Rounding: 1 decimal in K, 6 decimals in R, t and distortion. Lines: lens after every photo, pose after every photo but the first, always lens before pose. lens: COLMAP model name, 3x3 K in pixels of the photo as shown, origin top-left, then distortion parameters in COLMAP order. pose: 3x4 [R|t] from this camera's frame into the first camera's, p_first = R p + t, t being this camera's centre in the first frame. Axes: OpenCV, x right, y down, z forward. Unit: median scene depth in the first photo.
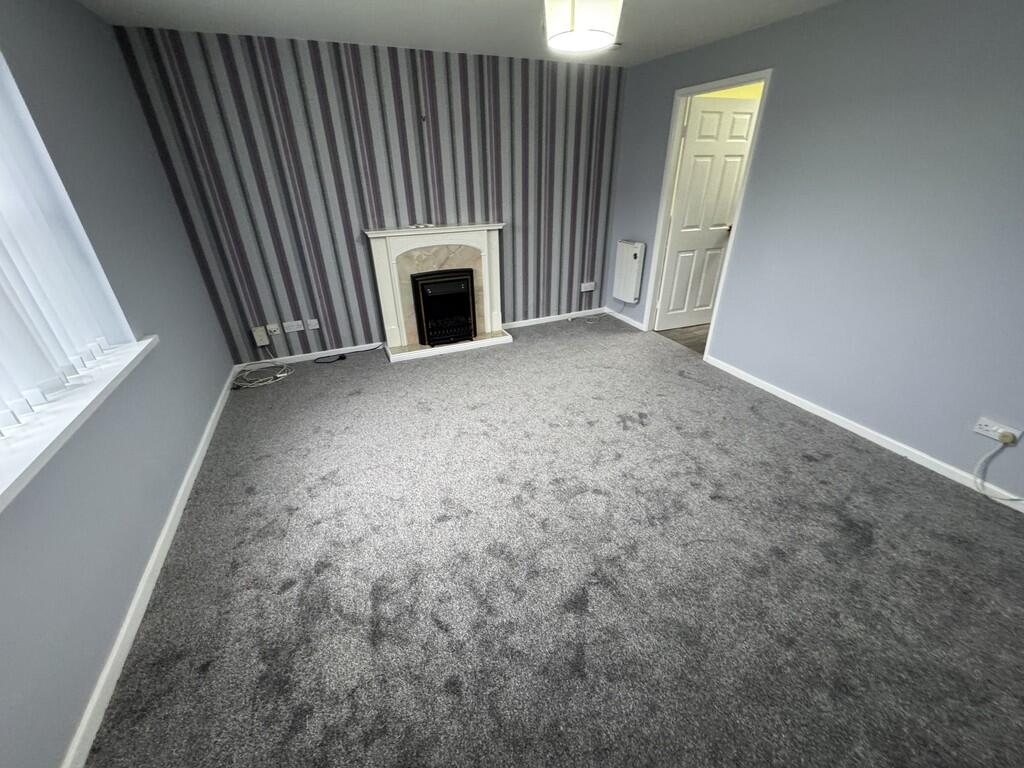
lens RADIAL K [[408.6, 0, 514.6], [0, 408.6, 382.5], [0, 0, 1]] dist [0.000305, 0.000112]
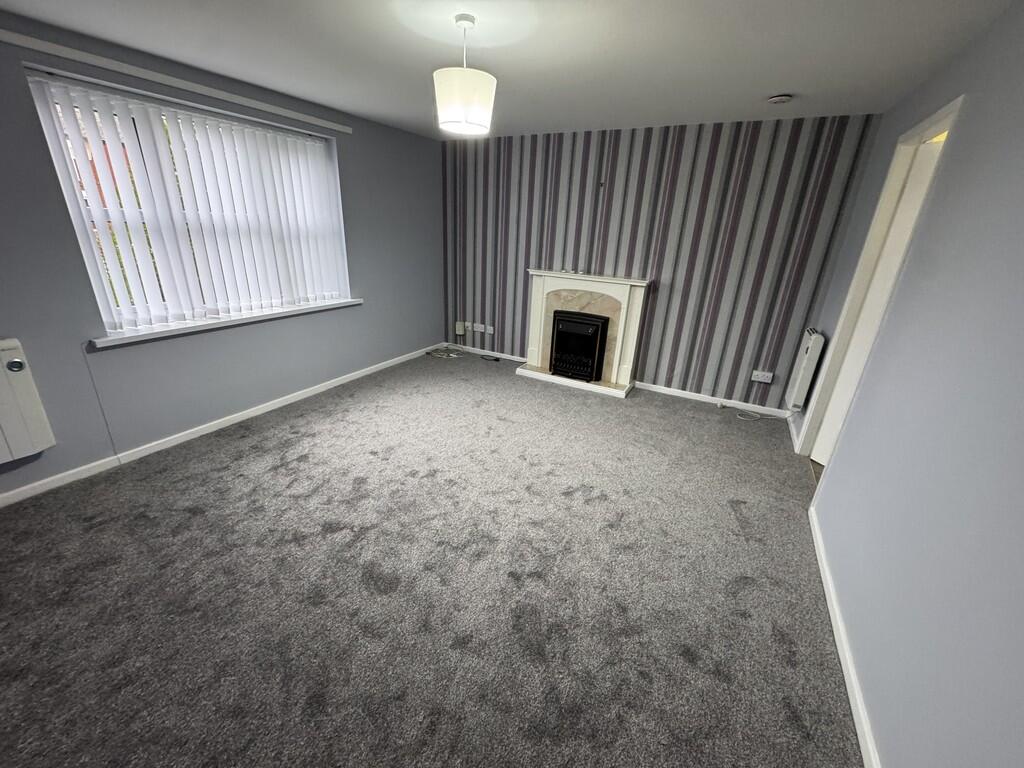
lens RADIAL K [[408.6, 0, 513.0], [0, 408.6, 385.3], [0, 0, 1]] dist [0.000305, 0.000112]
pose [[0.618628, 0.323064, -0.716190, 0.590716], [-0.408621, 0.910864, 0.057922, -0.086950], [0.671065, 0.256818, 0.695497, 0.162986]]
